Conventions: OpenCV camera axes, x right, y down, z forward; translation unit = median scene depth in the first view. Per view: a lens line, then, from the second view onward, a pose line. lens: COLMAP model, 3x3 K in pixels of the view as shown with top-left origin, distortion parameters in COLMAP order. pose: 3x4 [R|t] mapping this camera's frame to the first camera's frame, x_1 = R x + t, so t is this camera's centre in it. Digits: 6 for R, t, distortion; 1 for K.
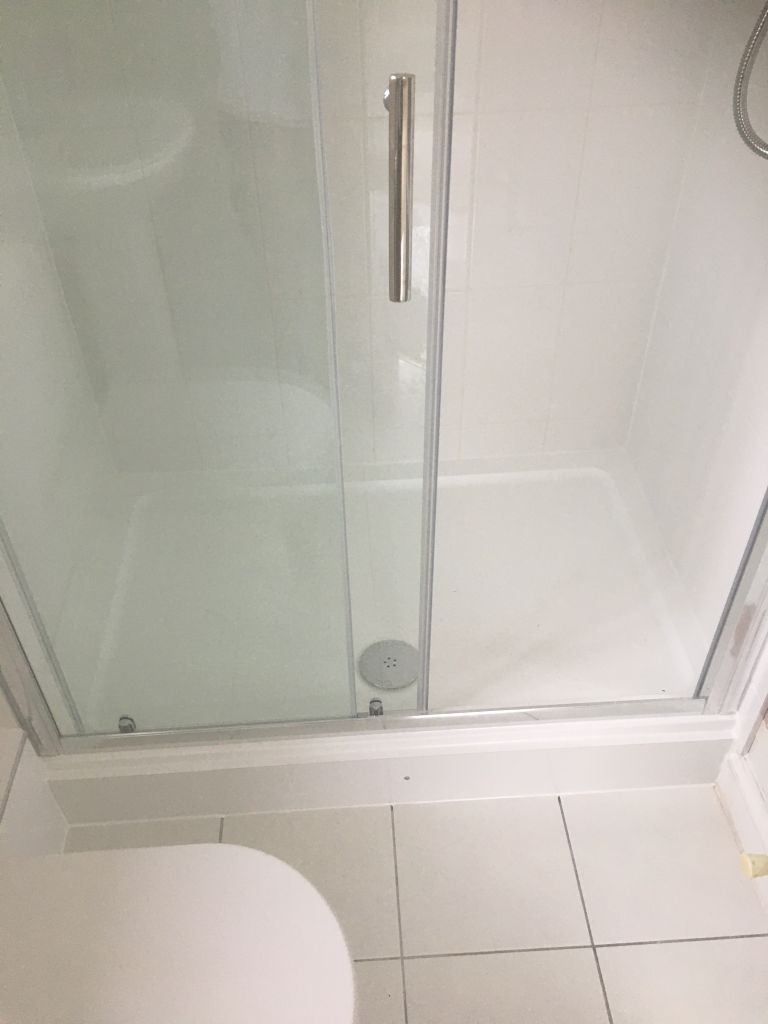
lens RADIAL K [[863.7, 0, 381.3], [0, 863.7, 510.8], [0, 0, 1]] dist [0.060851, -0.065229]
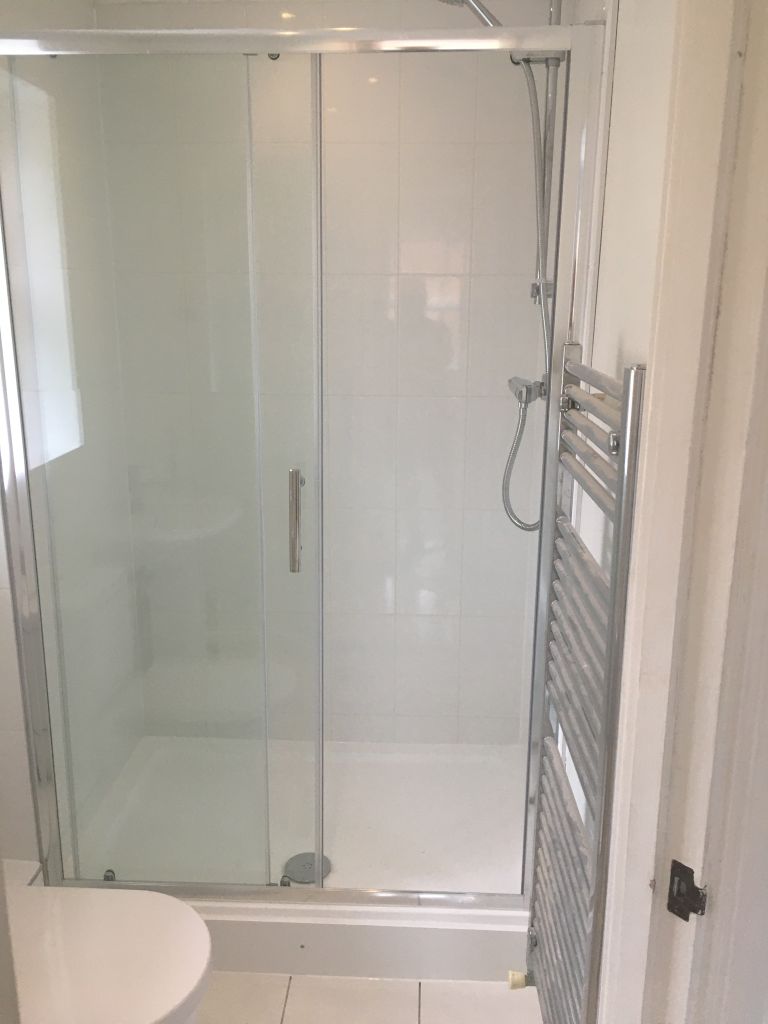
lens RADIAL K [[863.7, 0, 377.4], [0, 863.7, 506.0], [0, 0, 1]] dist [0.060851, -0.065229]
pose [[0.993564, 0.049235, -0.102008, 0.256727], [-0.090650, 0.885617, -0.455484, 0.322061], [0.067914, 0.461800, 0.884380, -0.506492]]
